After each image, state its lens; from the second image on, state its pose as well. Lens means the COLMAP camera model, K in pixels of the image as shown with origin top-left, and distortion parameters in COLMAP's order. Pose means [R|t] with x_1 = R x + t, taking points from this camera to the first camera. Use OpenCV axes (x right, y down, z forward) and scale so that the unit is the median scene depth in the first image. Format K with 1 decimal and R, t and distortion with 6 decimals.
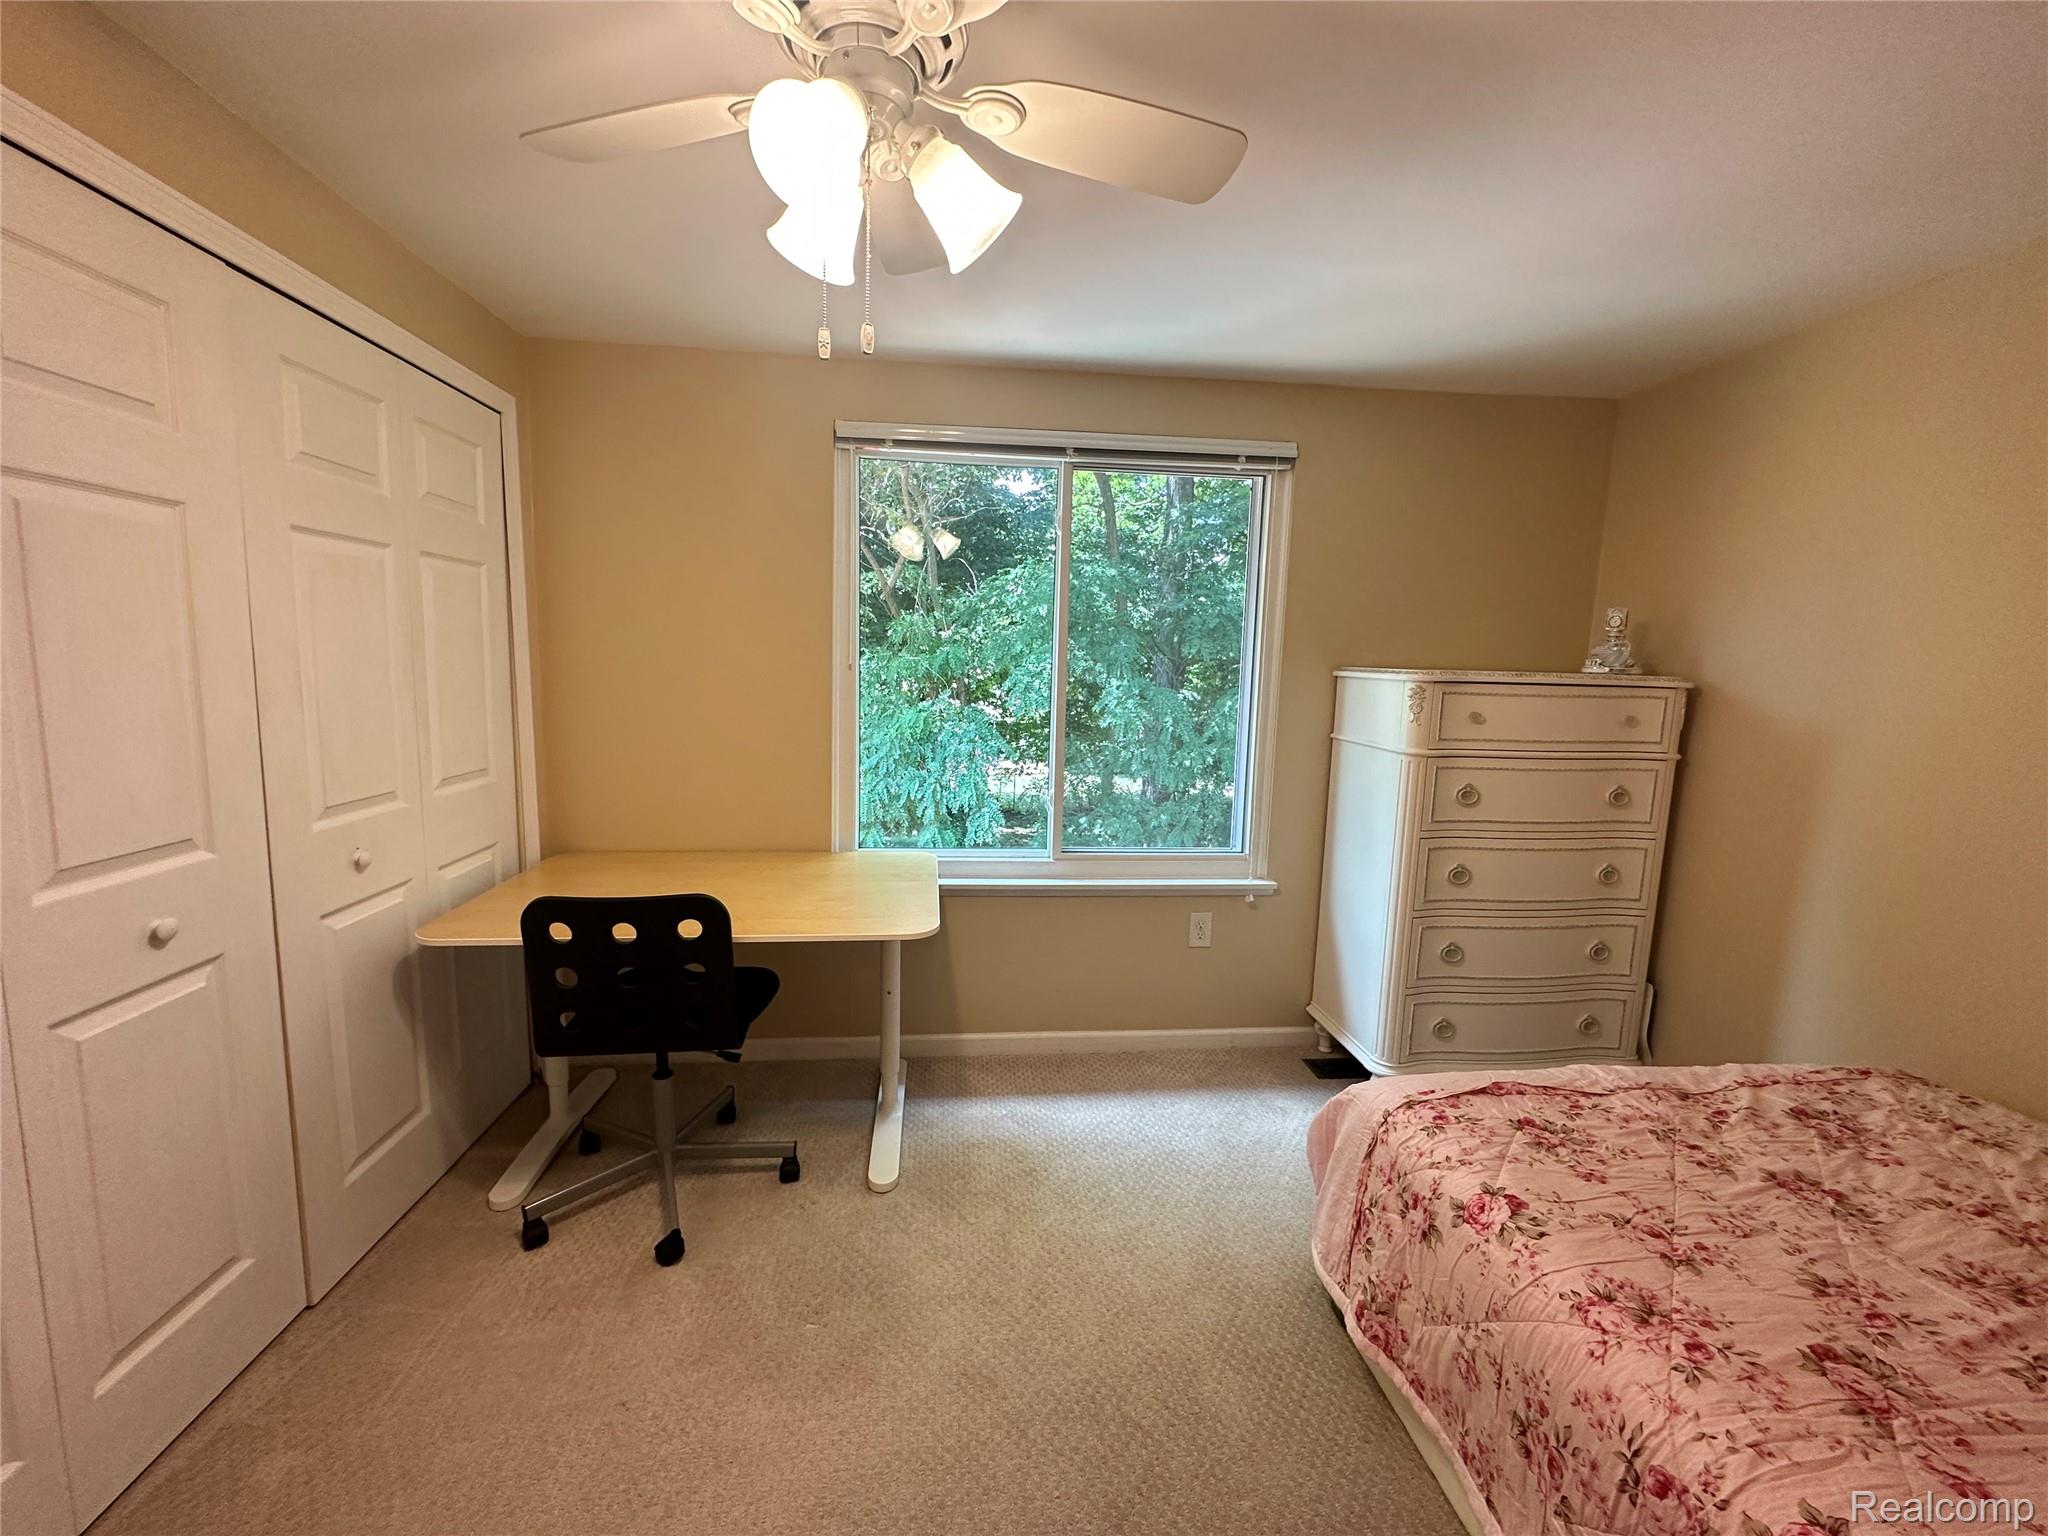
lens RADIAL K [[818.8, 0, 1024.0], [0, 818.8, 768.0], [0, 0, 1]] dist [-0.000401, -0.000110]
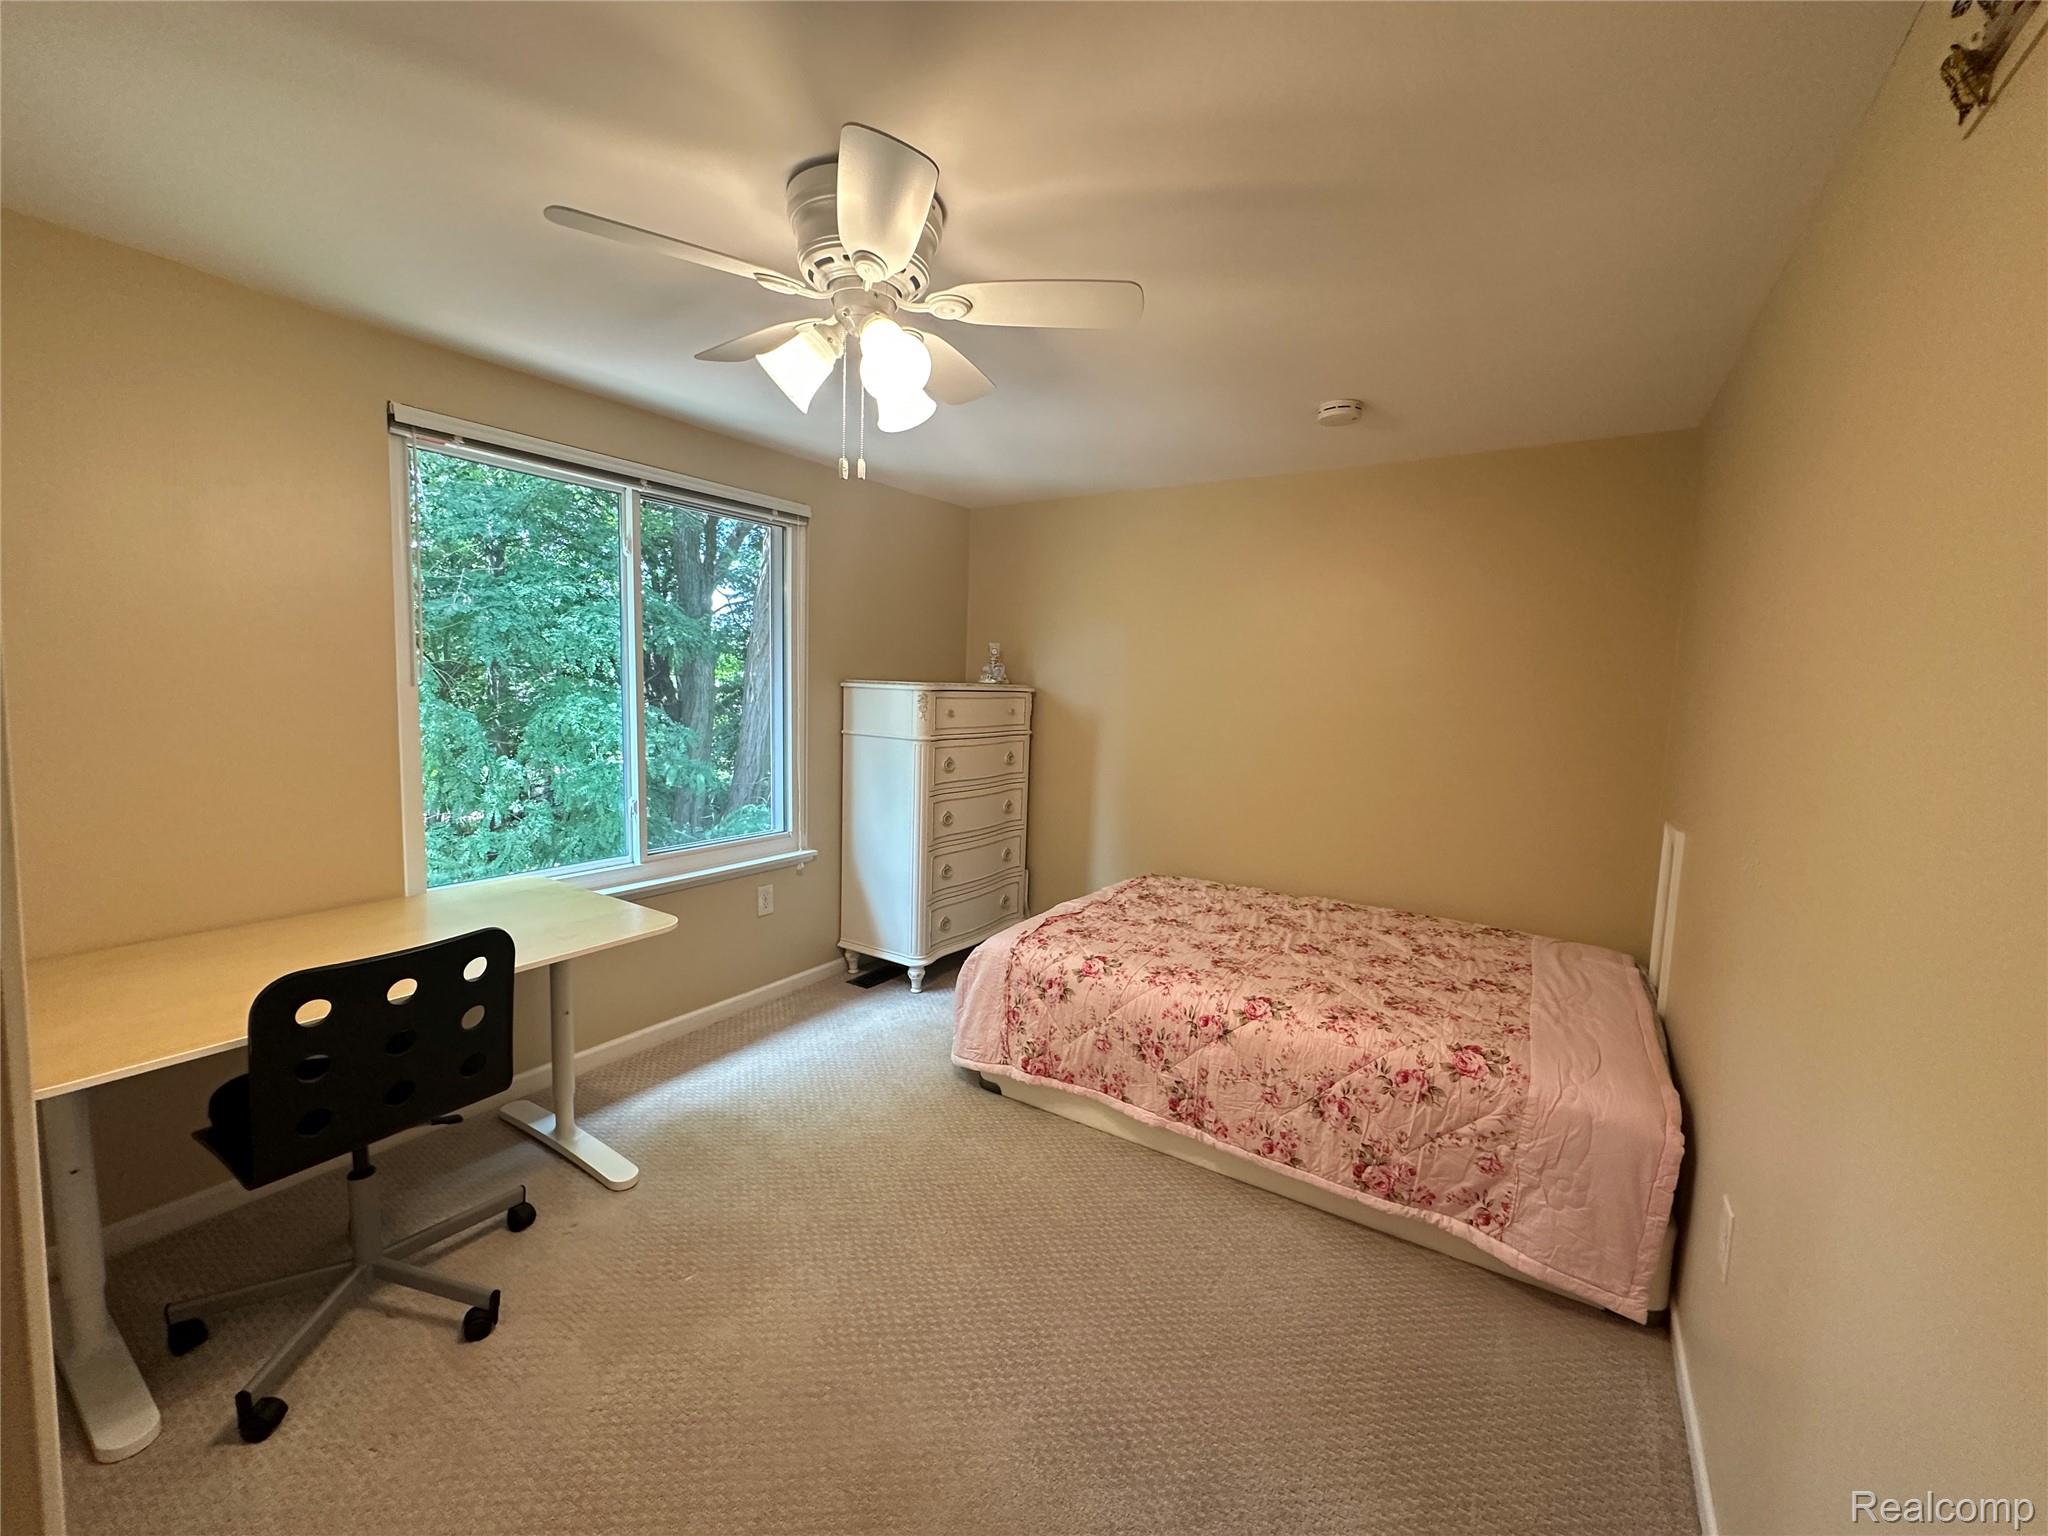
lens RADIAL K [[818.8, 0, 1024.0], [0, 818.8, 768.0], [0, 0, 1]] dist [-0.000401, -0.000110]
pose [[0.626461, -0.087792, 0.774493, -0.733102], [0.090703, 0.995097, 0.039433, -0.011135], [-0.774158, 0.045546, 0.631352, -0.083516]]
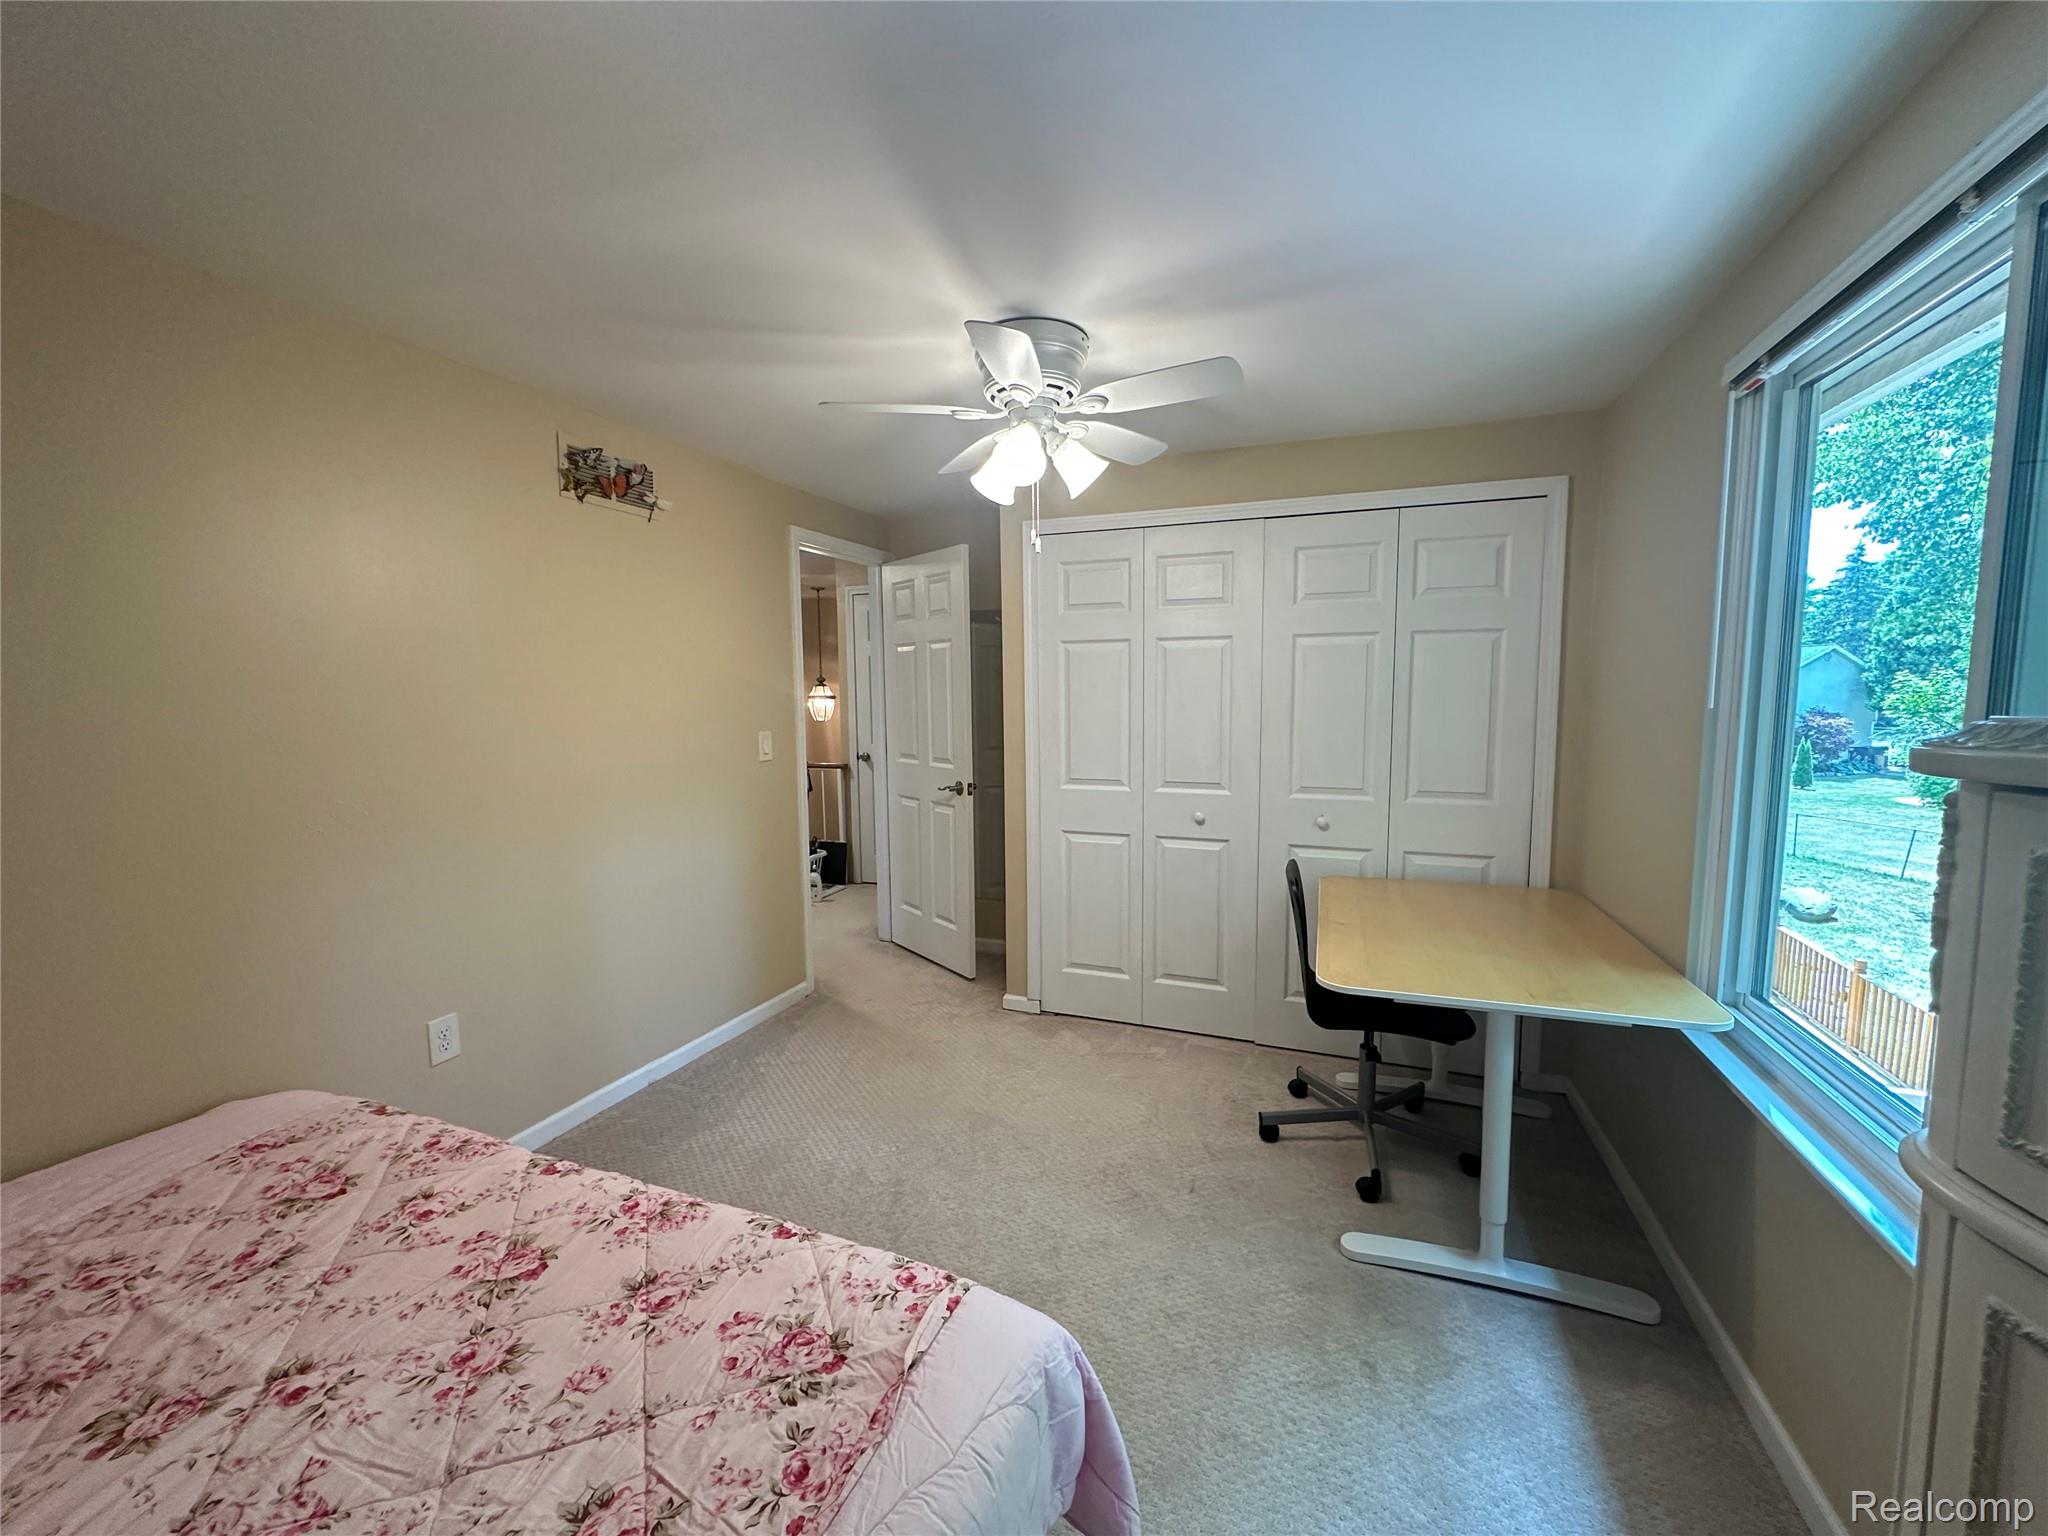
lens RADIAL K [[818.8, 0, 1024.0], [0, 818.8, 768.0], [0, 0, 1]] dist [-0.000401, -0.000110]
pose [[-0.452435, 0.057394, -0.889949, 0.976675], [-0.122762, 0.984418, 0.125896, -0.137706], [0.883307, 0.166212, -0.438340, 1.182019]]
